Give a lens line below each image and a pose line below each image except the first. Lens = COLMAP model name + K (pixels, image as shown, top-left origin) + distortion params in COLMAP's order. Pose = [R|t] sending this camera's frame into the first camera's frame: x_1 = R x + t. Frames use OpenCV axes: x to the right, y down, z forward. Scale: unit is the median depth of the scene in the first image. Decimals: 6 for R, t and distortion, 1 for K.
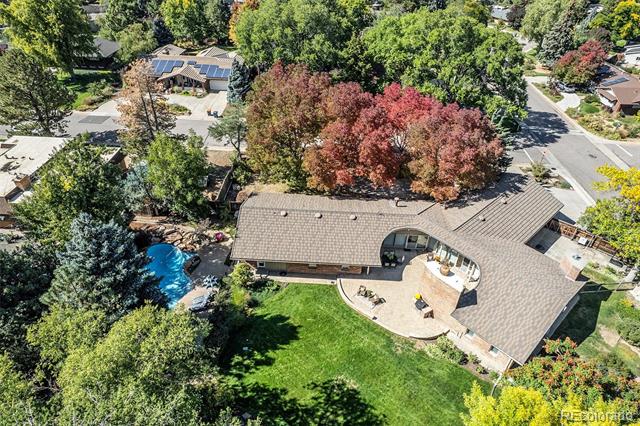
lens RADIAL K [[400.8, 0, 320.0], [0, 400.8, 213.0], [0, 0, 1]] dist [-0.033884, -0.000263]
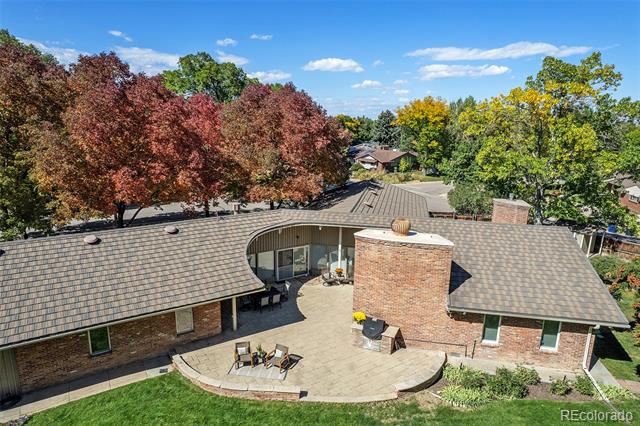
lens RADIAL K [[414.4, 0, 320.0], [0, 414.4, 213.0], [0, 0, 1]] dist [-0.003117, -0.000756]
pose [[0.818119, -0.142099, 0.557216, -0.053516], [0.349615, 0.892244, -0.285778, 0.227841], [-0.456564, 0.428611, 0.779642, 0.596416]]
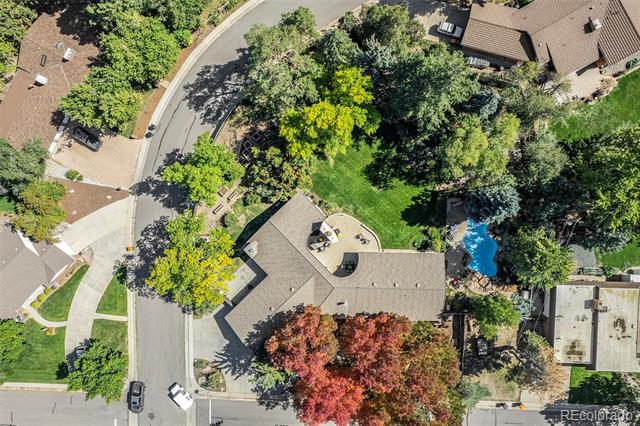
lens RADIAL K [[400.8, 0, 320.0], [0, 400.8, 213.0], [0, 0, 1]] dist [-0.033884, -0.000263]
pose [[-0.999356, 0.026121, 0.024584, 0.288068], [0.001727, -0.649518, 0.760344, -1.166398], [0.035829, 0.759897, 0.649055, -0.302456]]
